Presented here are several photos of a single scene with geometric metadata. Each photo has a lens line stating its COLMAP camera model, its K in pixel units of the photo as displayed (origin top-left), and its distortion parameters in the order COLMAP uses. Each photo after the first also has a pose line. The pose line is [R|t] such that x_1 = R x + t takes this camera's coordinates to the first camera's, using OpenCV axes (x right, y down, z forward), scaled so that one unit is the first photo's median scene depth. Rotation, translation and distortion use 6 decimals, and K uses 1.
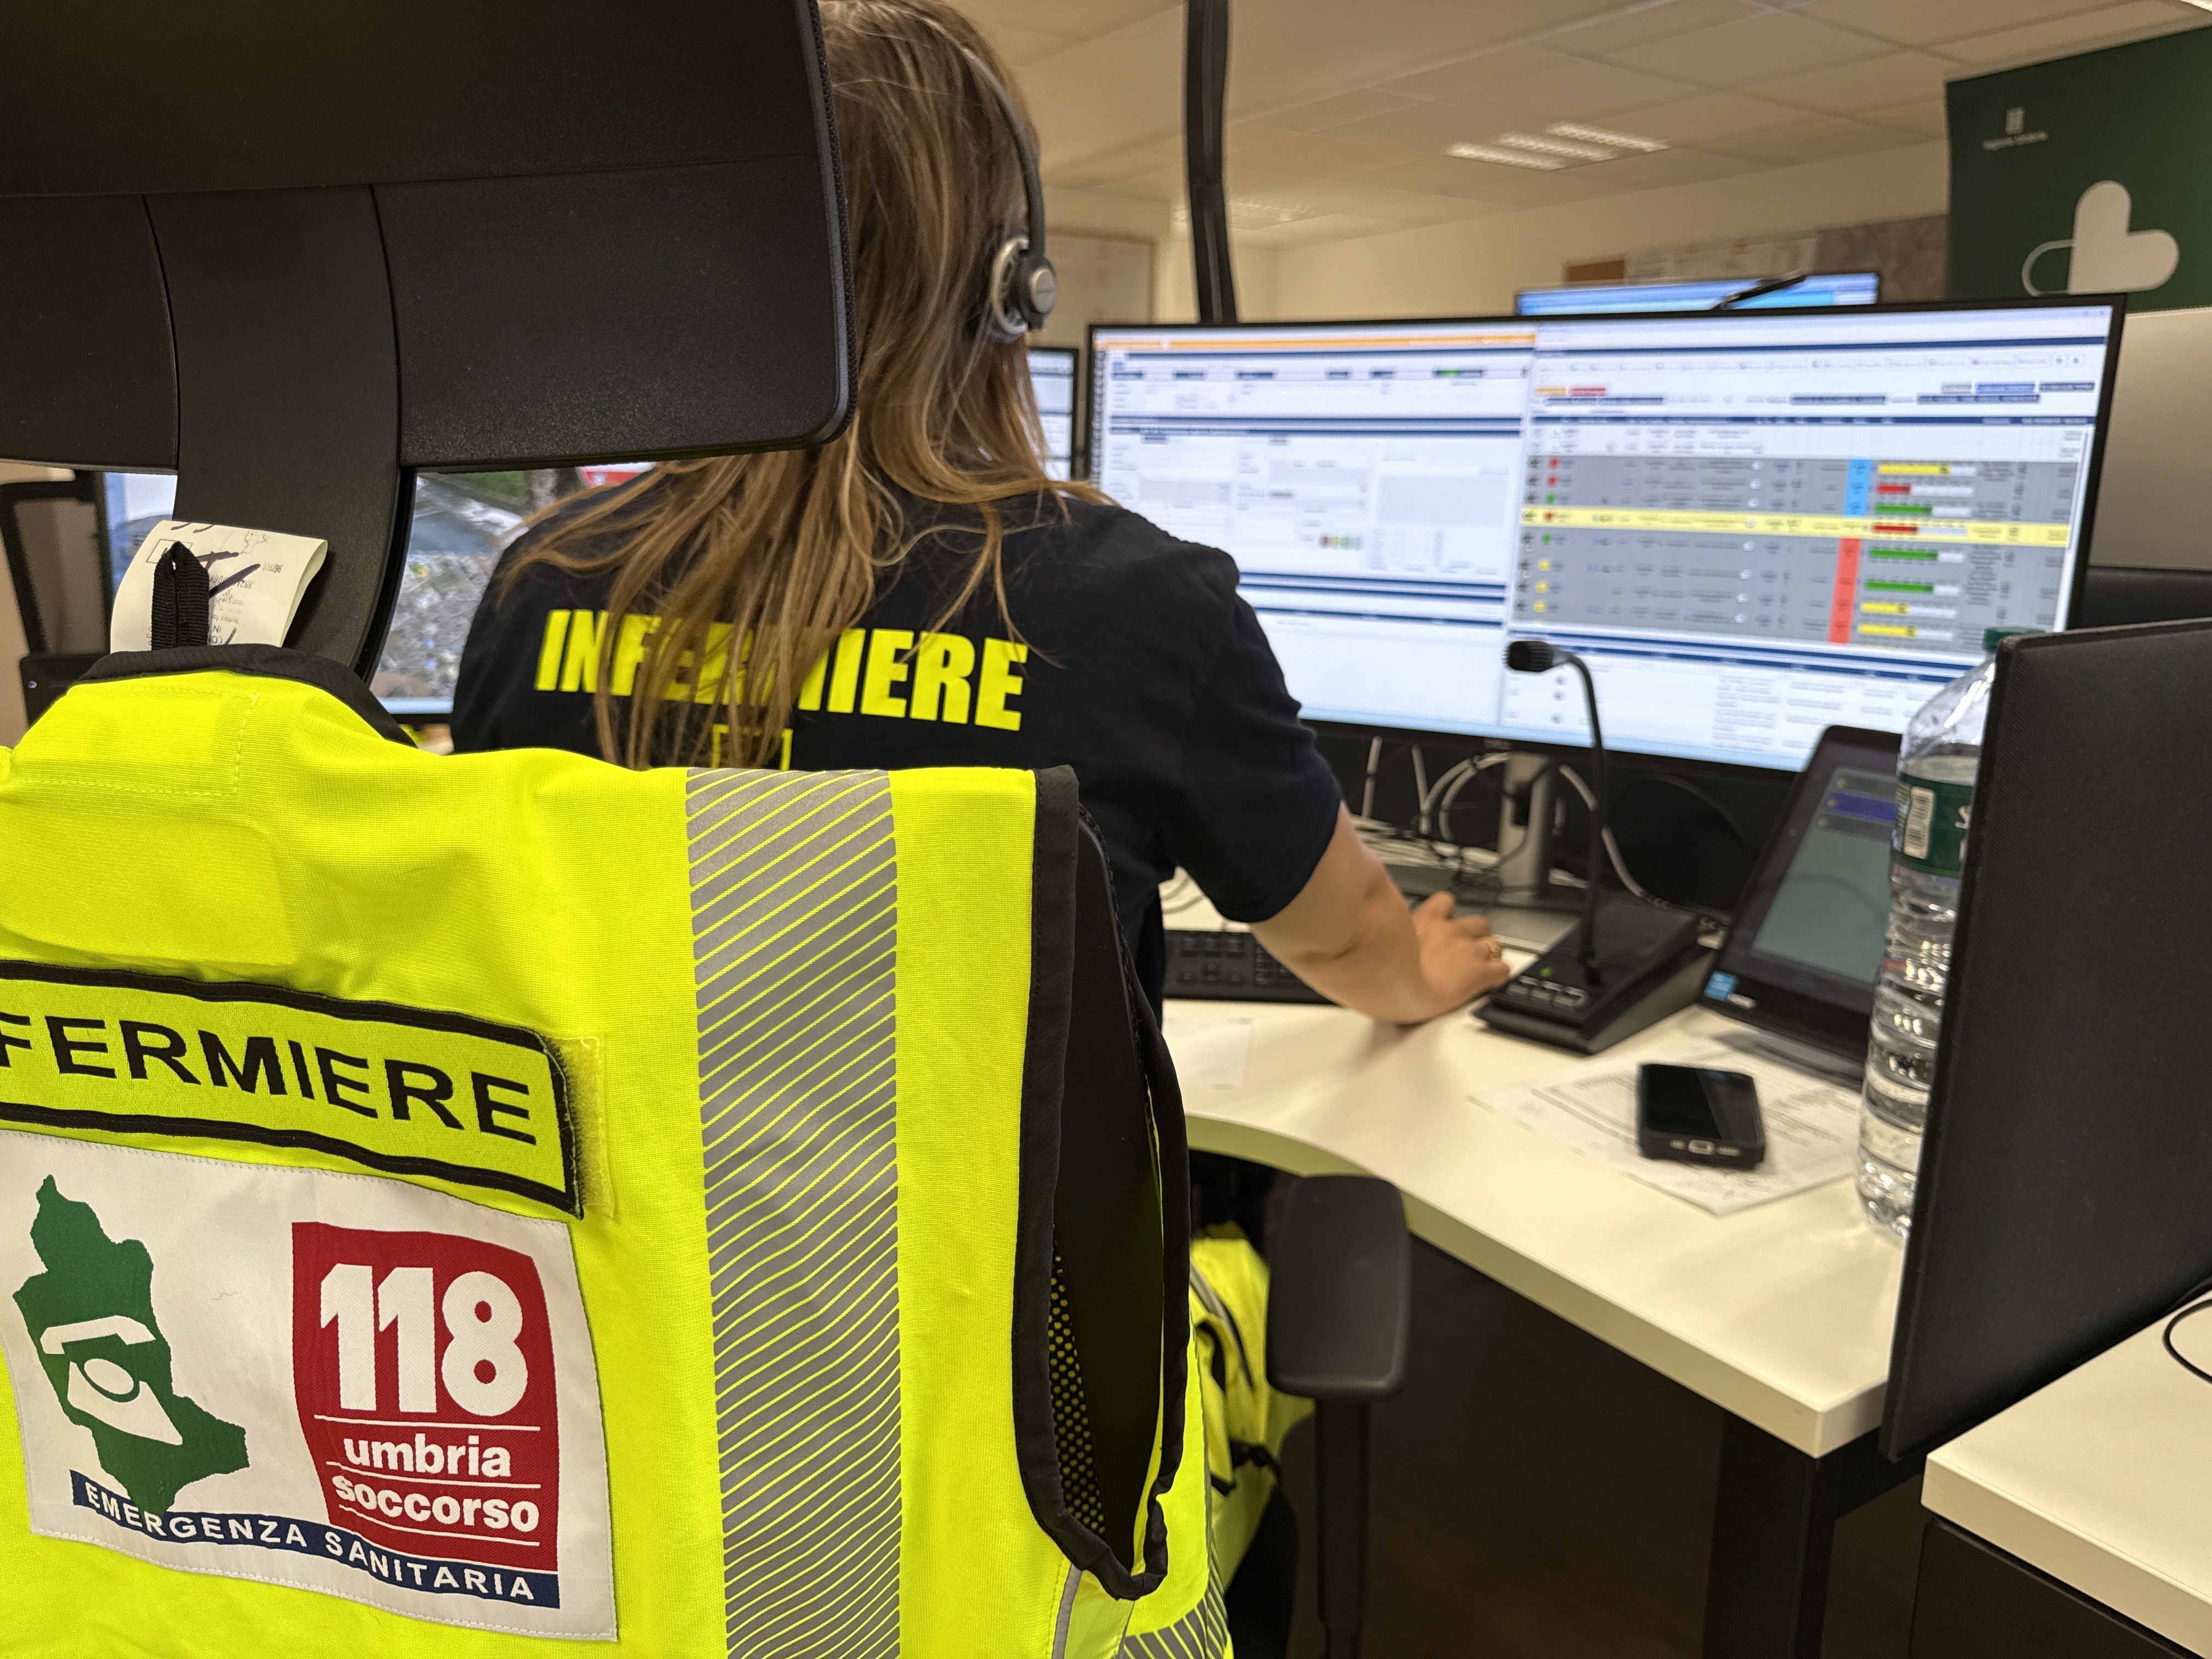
lens RADIAL K [[1630.5, 0, 1097.2], [0, 1630.5, 829.5], [0, 0, 1]] dist [0.017853, -0.035194]
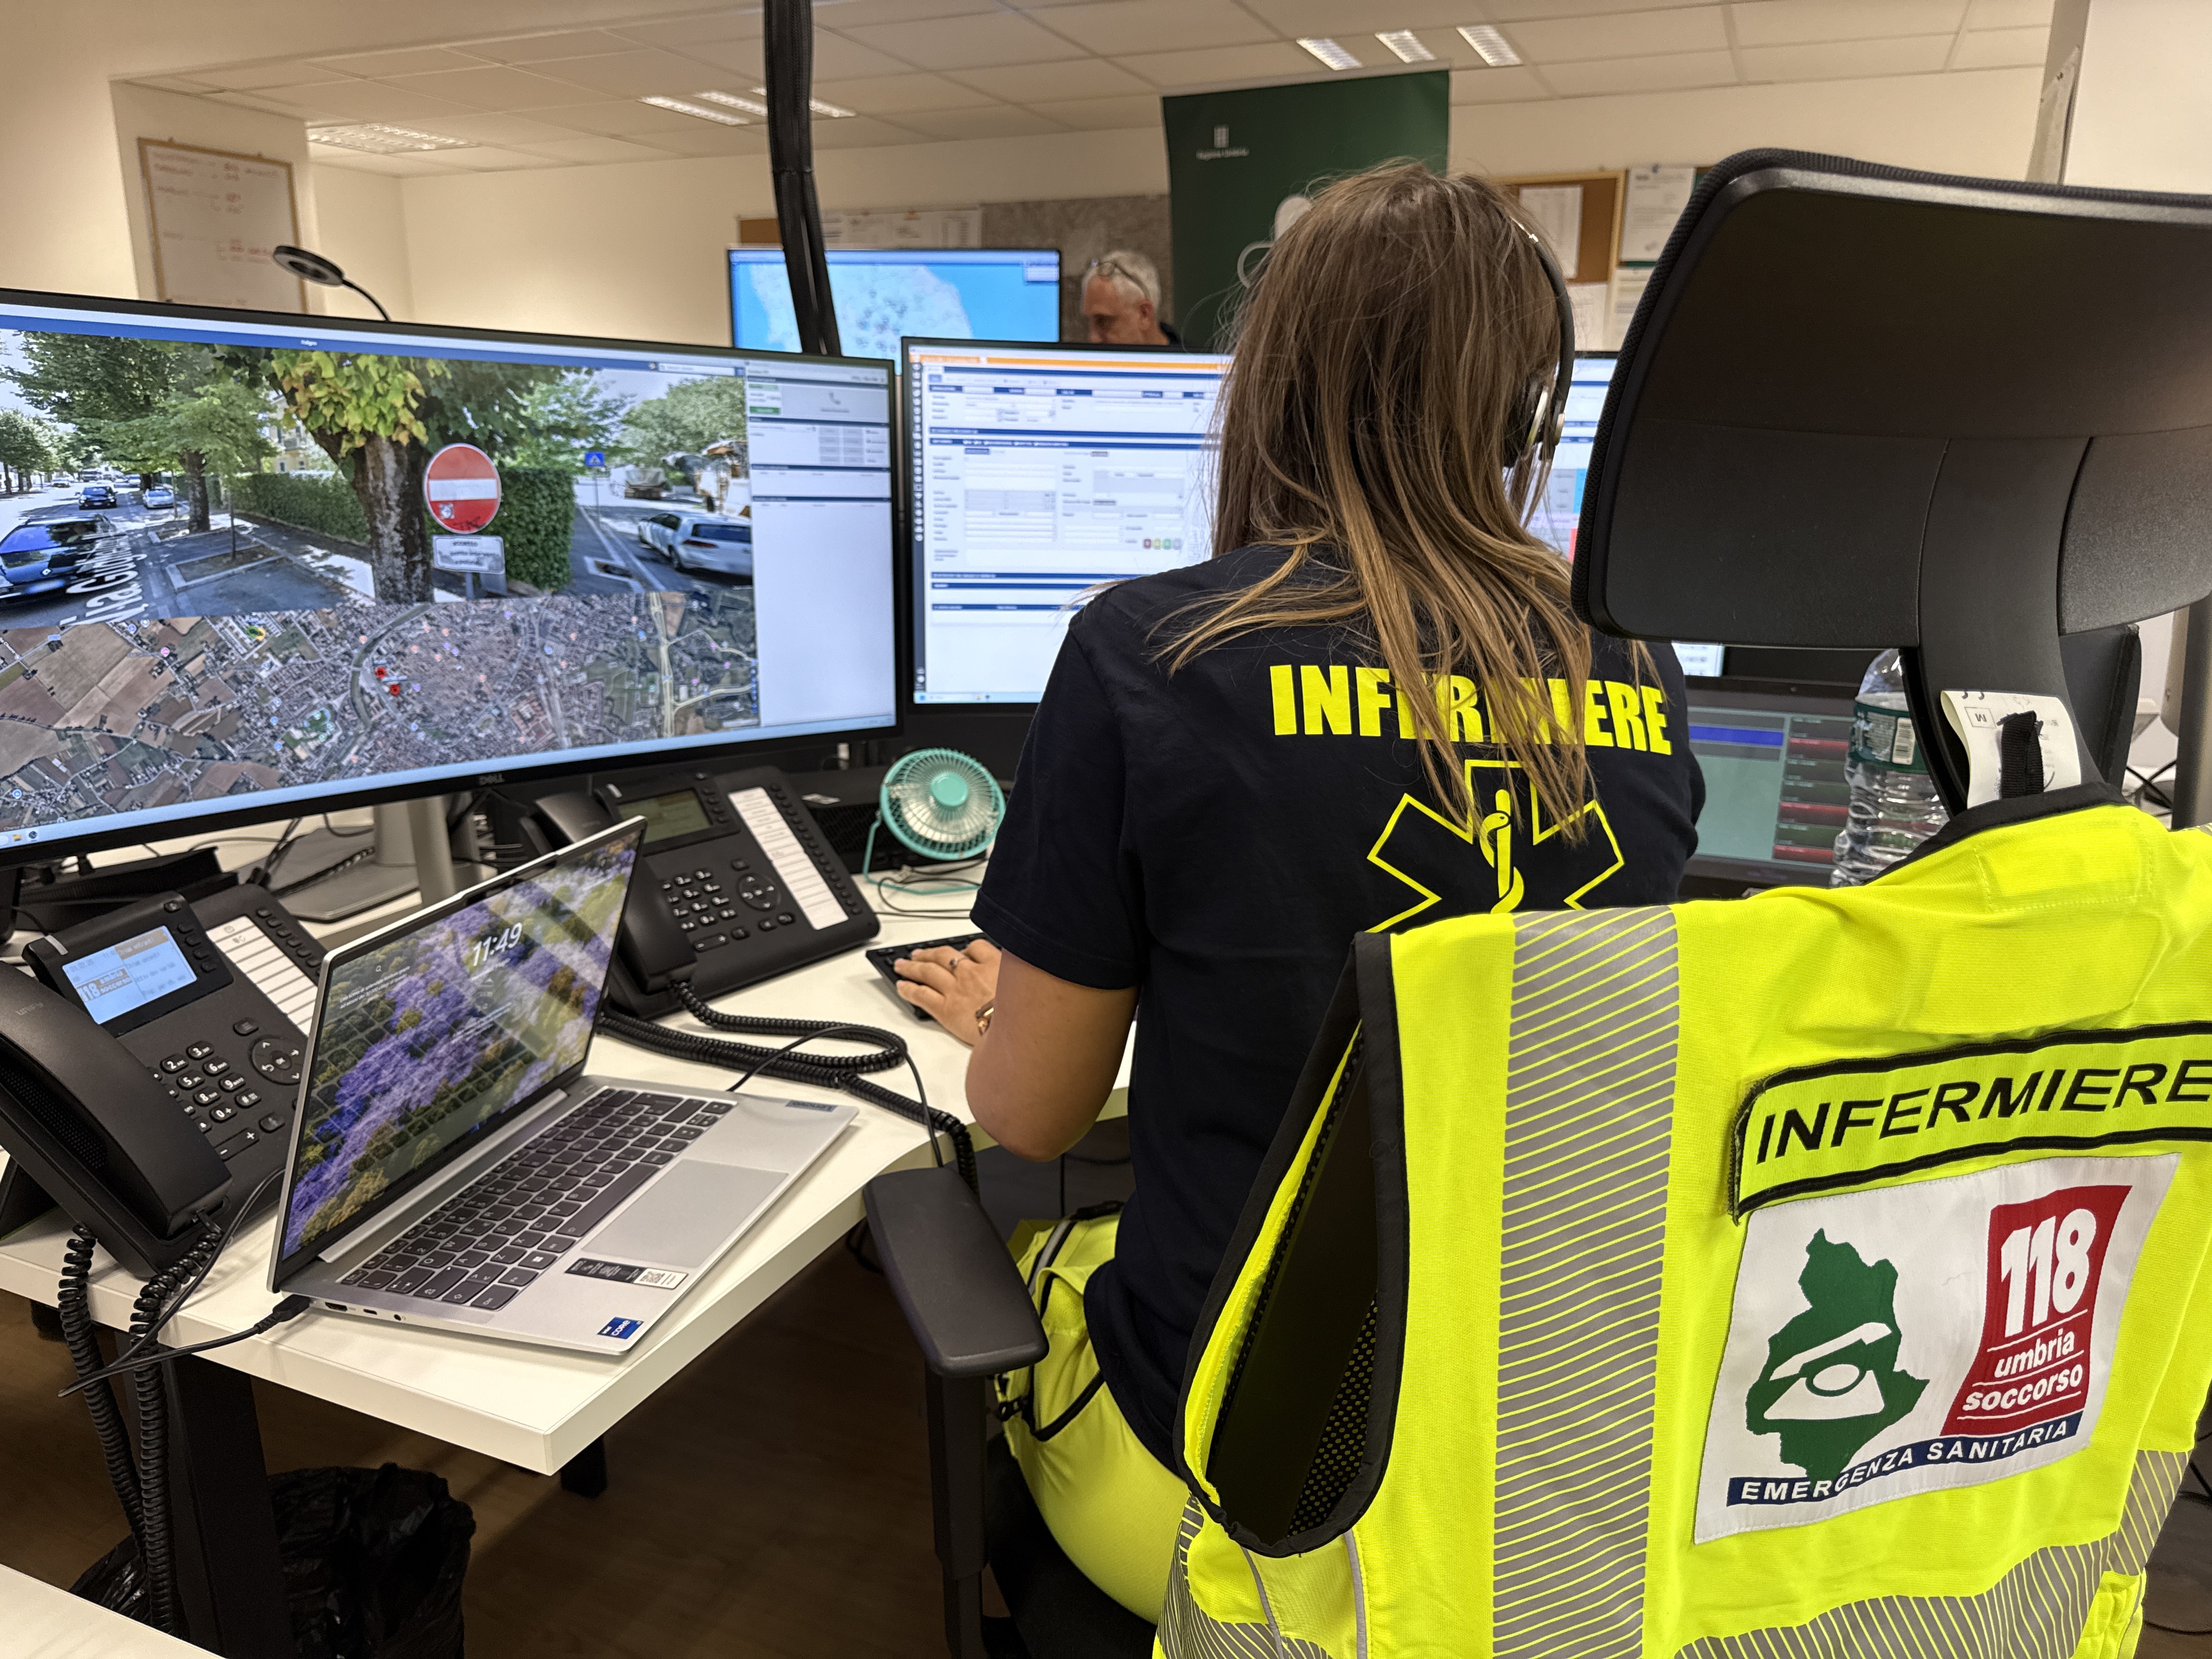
lens RADIAL K [[1630.5, 0, 1106.7], [0, 1630.5, 825.7], [0, 0, 1]] dist [0.017853, -0.035194]
pose [[0.834300, -0.140850, 0.533014, -0.511041], [0.120995, 0.990022, 0.072229, -0.071082], [-0.537869, 0.004232, 0.843018, 0.082048]]
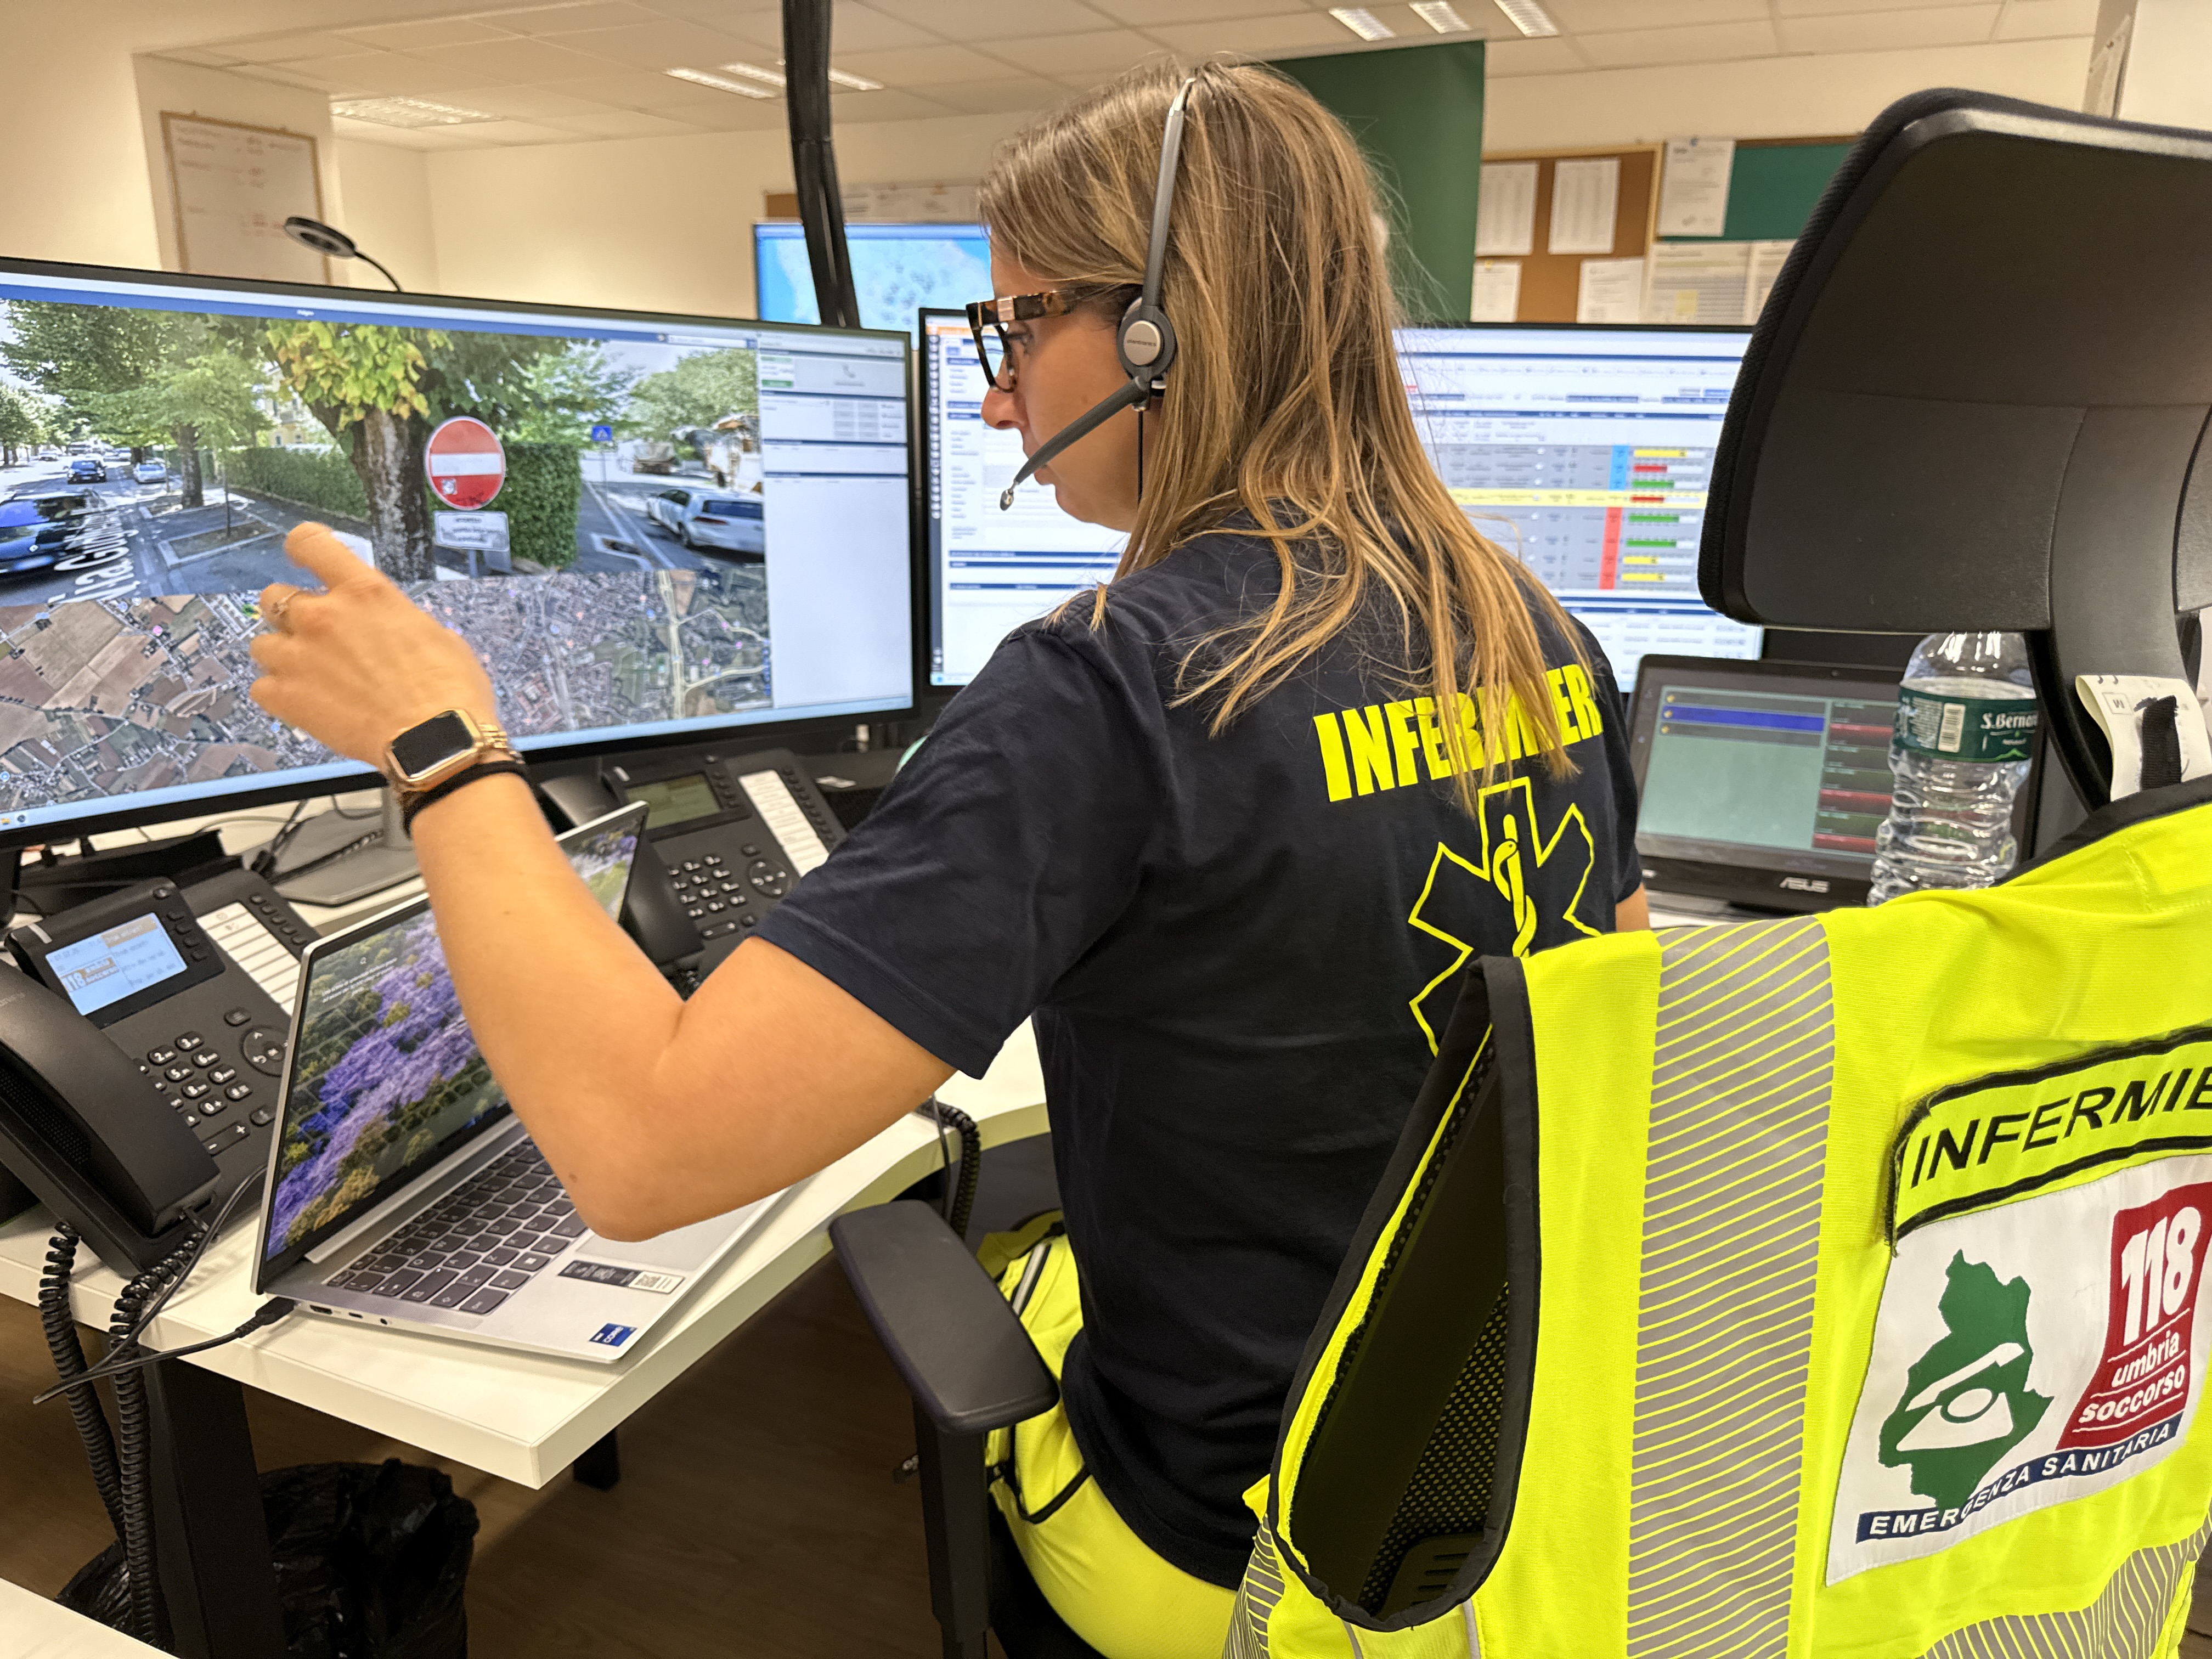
lens RADIAL K [[1630.5, 0, 1119.8], [0, 1630.5, 827.3], [0, 0, 1]] dist [0.017853, -0.035194]
pose [[0.840185, -0.144866, 0.522593, -0.492610], [0.118189, 0.989410, 0.084255, -0.072012], [-0.529265, -0.009025, 0.848409, 0.099510]]
